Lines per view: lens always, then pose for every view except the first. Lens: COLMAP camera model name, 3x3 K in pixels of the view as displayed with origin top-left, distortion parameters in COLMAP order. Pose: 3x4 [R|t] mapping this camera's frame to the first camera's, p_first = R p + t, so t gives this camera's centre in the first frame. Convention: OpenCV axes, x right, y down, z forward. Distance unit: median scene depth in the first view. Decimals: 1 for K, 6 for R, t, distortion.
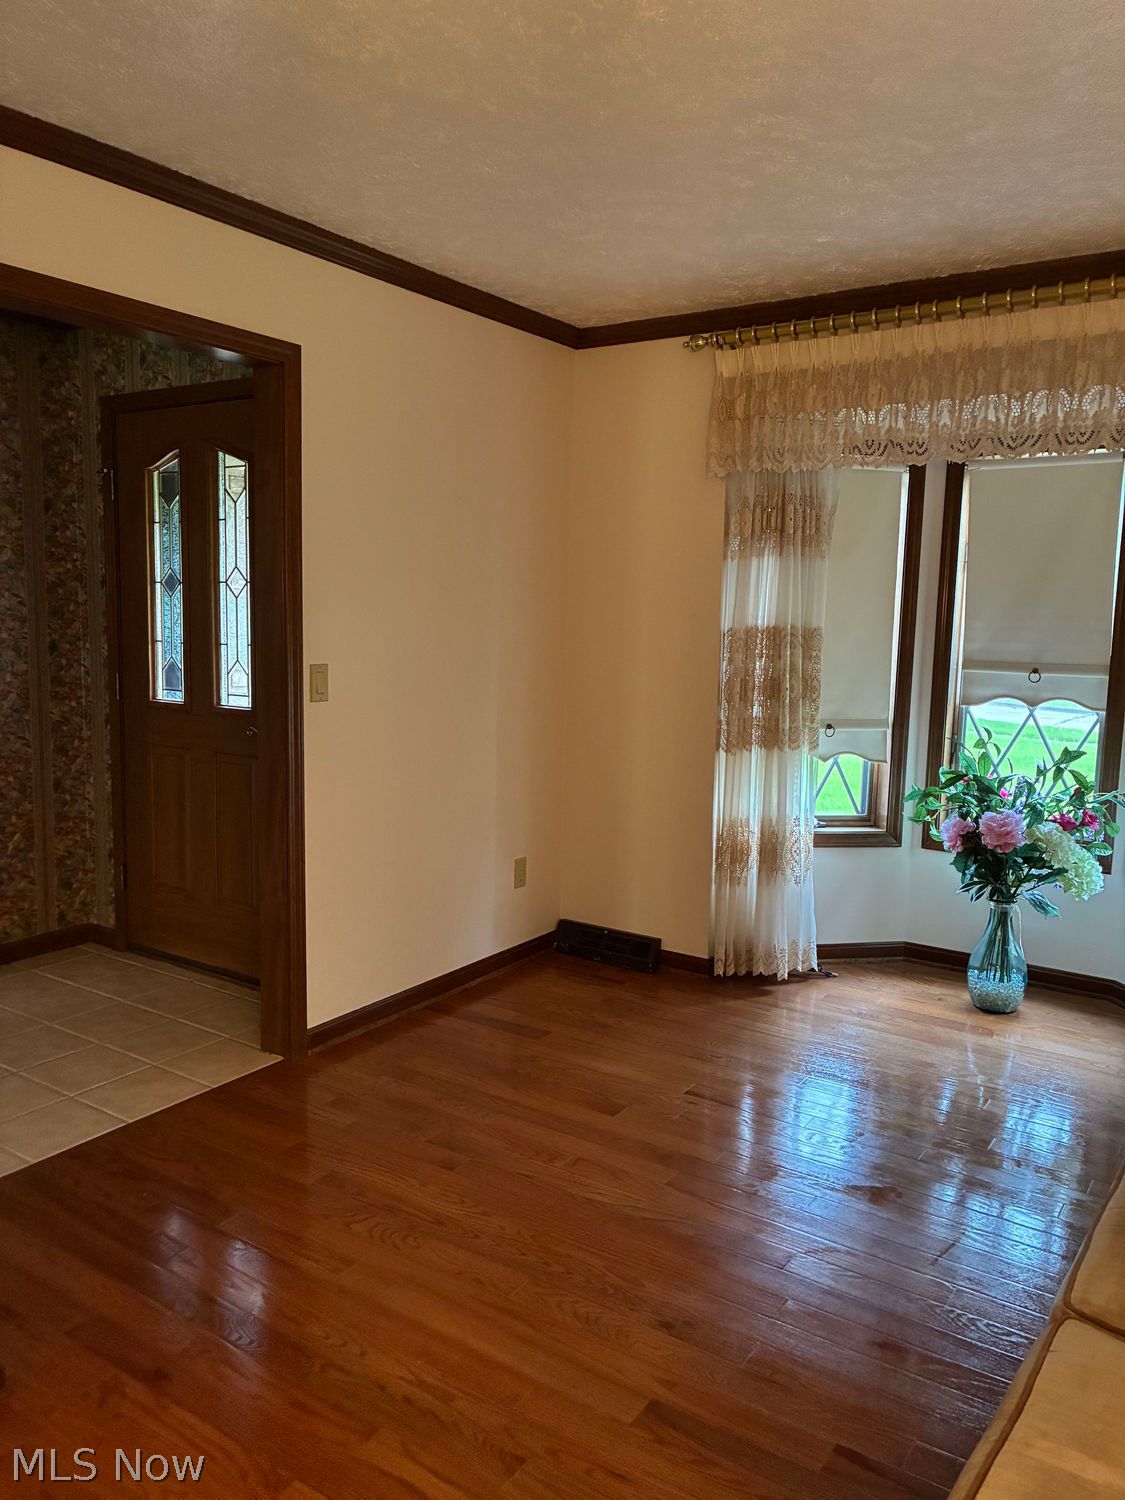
lens RADIAL K [[1129.7, 0, 561.7], [0, 1129.7, 753.1], [0, 0, 1]] dist [-0.006717, 0.060401]
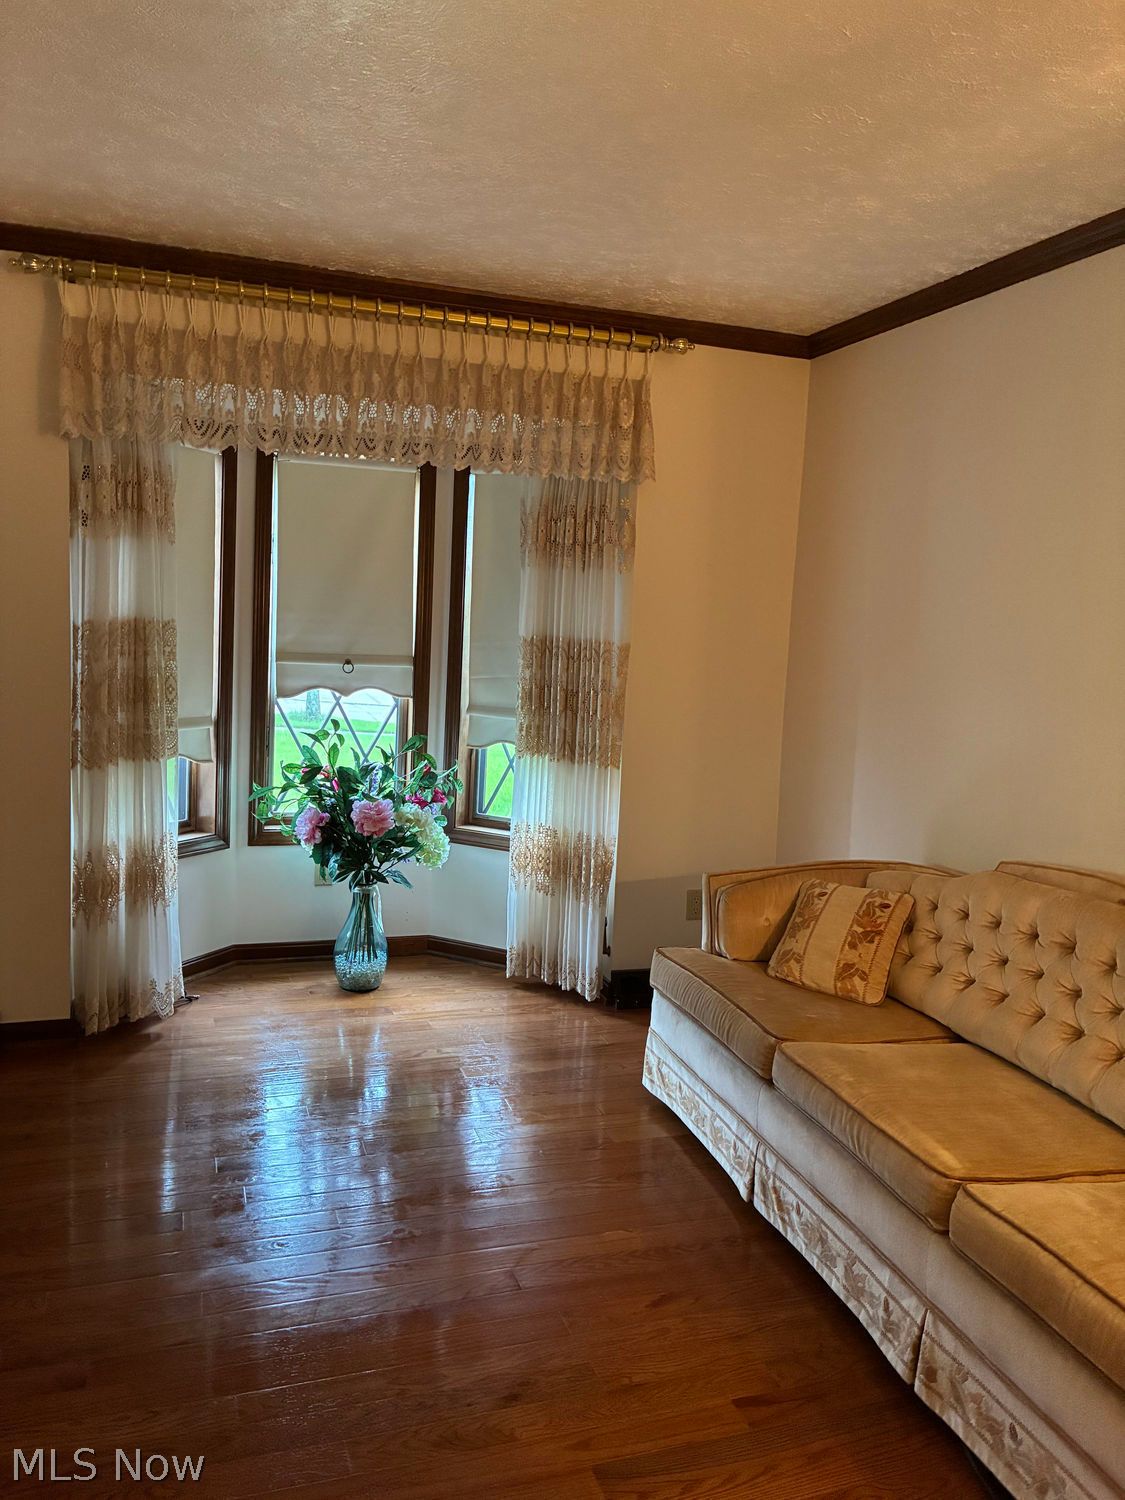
lens RADIAL K [[1113.8, 0, 563.8], [0, 1113.8, 744.5], [0, 0, 1]] dist [0.011138, 0.008362]
pose [[0.605810, -0.083409, 0.791225, -0.295845], [0.070893, 0.996193, 0.050736, -0.035632], [-0.792444, 0.025356, 0.609417, 0.215325]]
